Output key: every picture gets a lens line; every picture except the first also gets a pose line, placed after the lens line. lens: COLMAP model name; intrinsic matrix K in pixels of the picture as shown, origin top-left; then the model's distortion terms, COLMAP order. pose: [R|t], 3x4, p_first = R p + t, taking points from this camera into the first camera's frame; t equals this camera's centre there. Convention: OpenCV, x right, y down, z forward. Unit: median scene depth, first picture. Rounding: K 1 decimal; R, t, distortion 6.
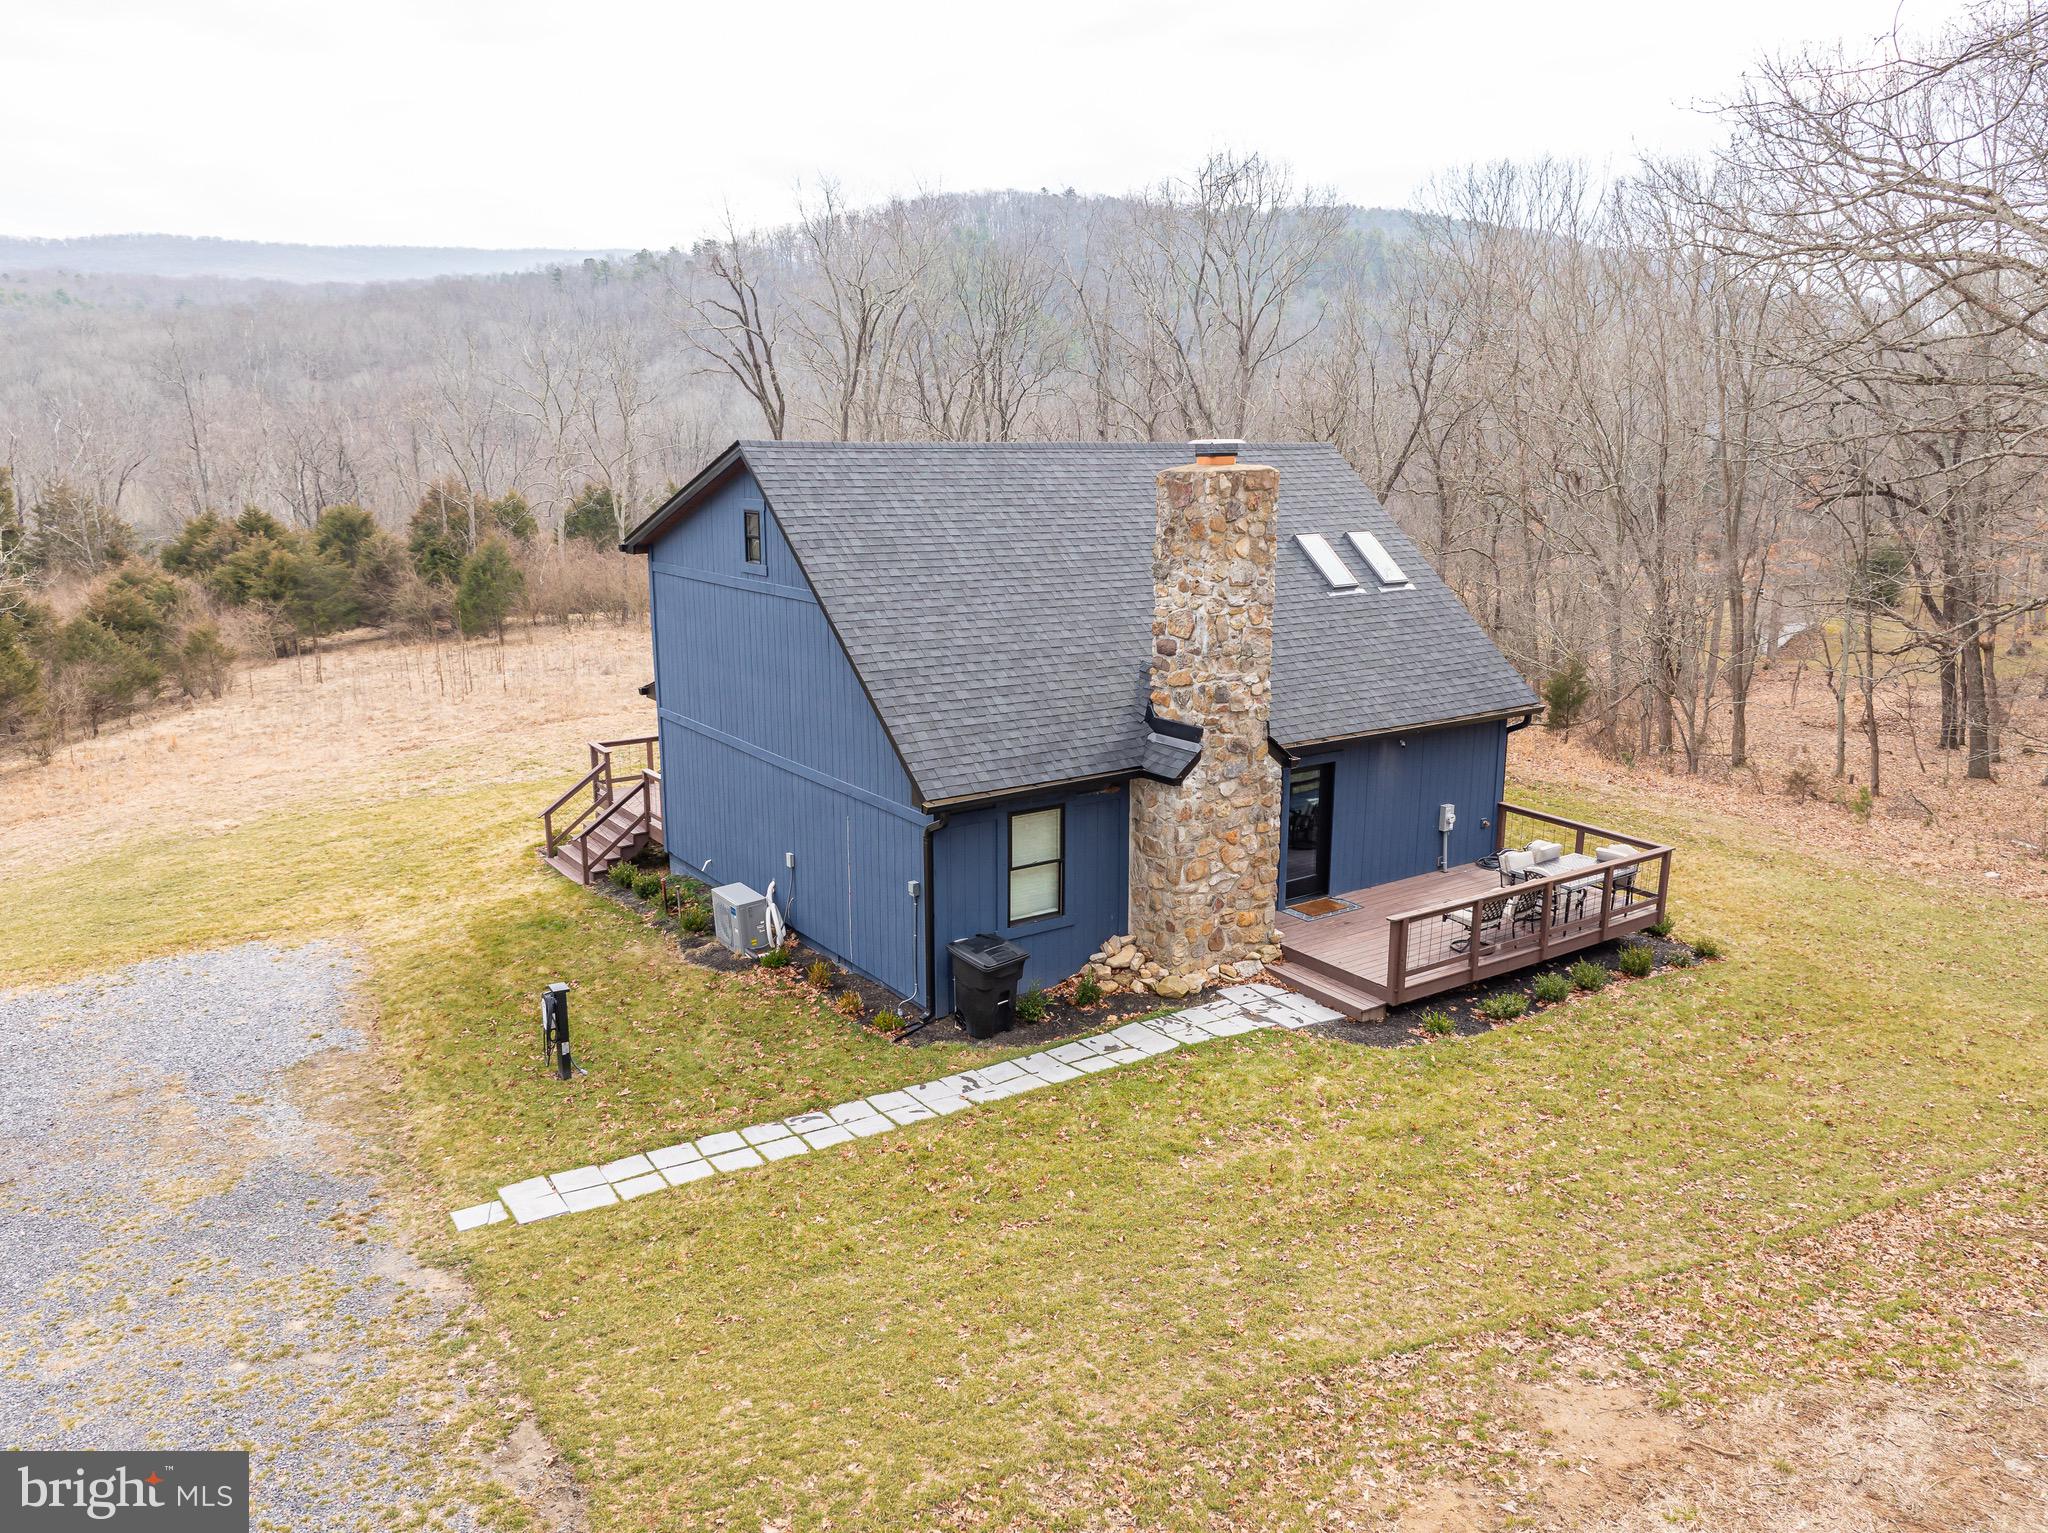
lens RADIAL K [[1453.7, 0, 1030.8], [0, 1453.7, 759.1], [0, 0, 1]] dist [-0.020367, -0.026008]
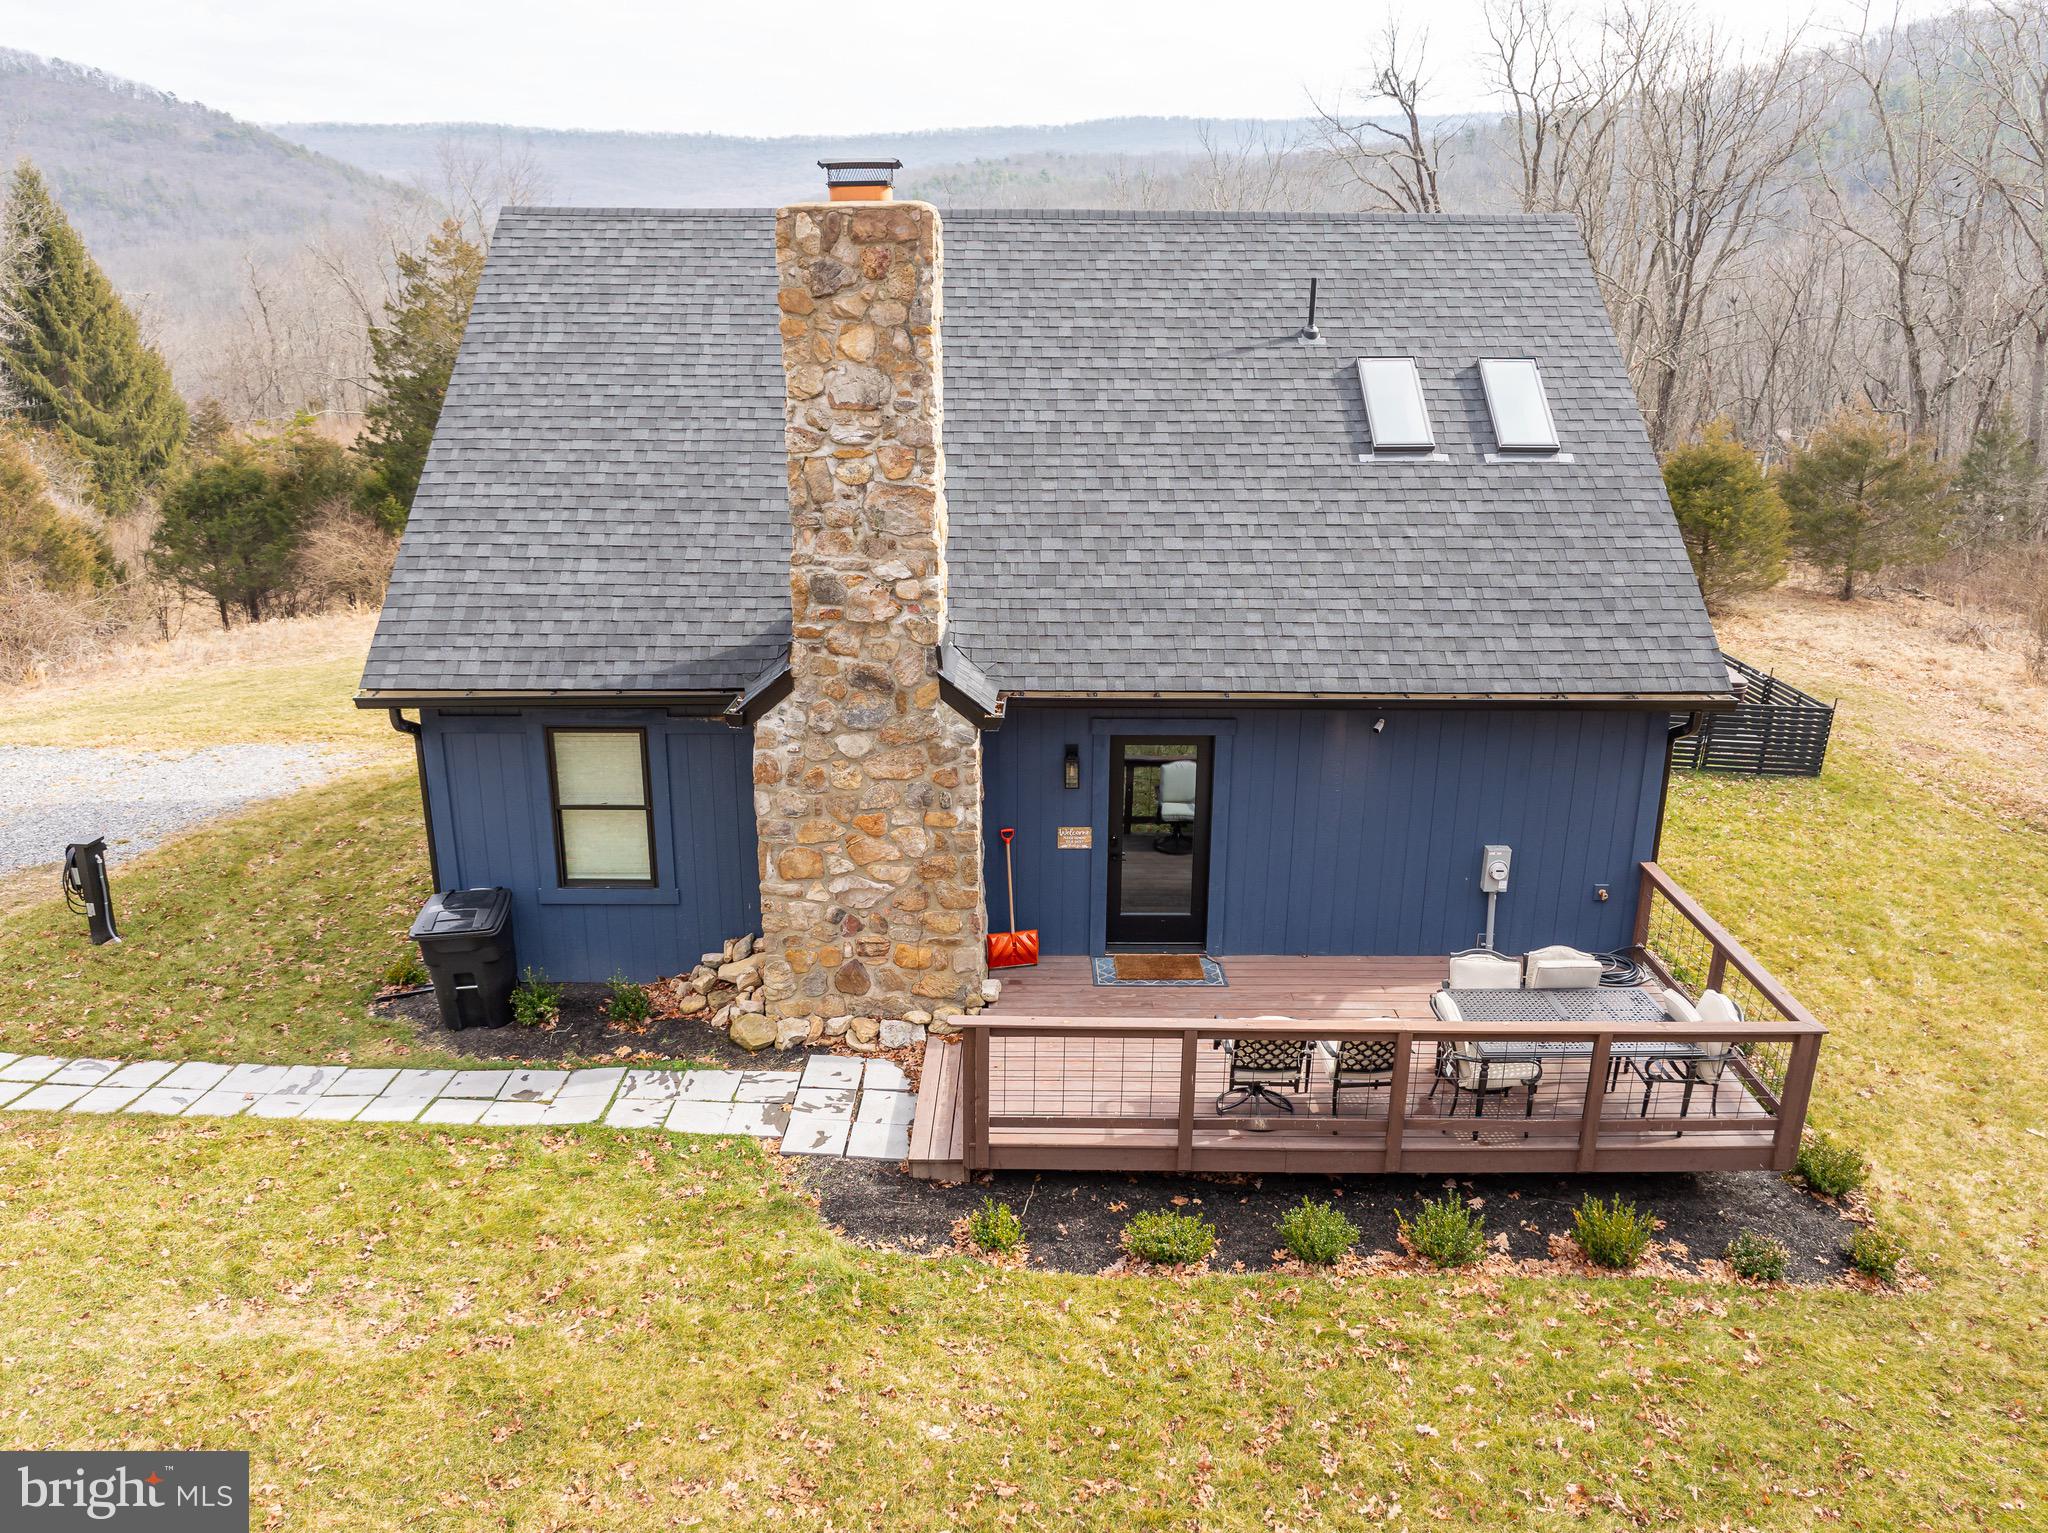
lens RADIAL K [[1453.7, 0, 1030.8], [0, 1453.7, 759.1], [0, 0, 1]] dist [-0.020367, -0.026008]
pose [[0.824126, 0.169061, -0.540588, 0.532707], [-0.124344, 0.985135, 0.118524, -0.056559], [0.552589, -0.030460, 0.832897, 0.527519]]
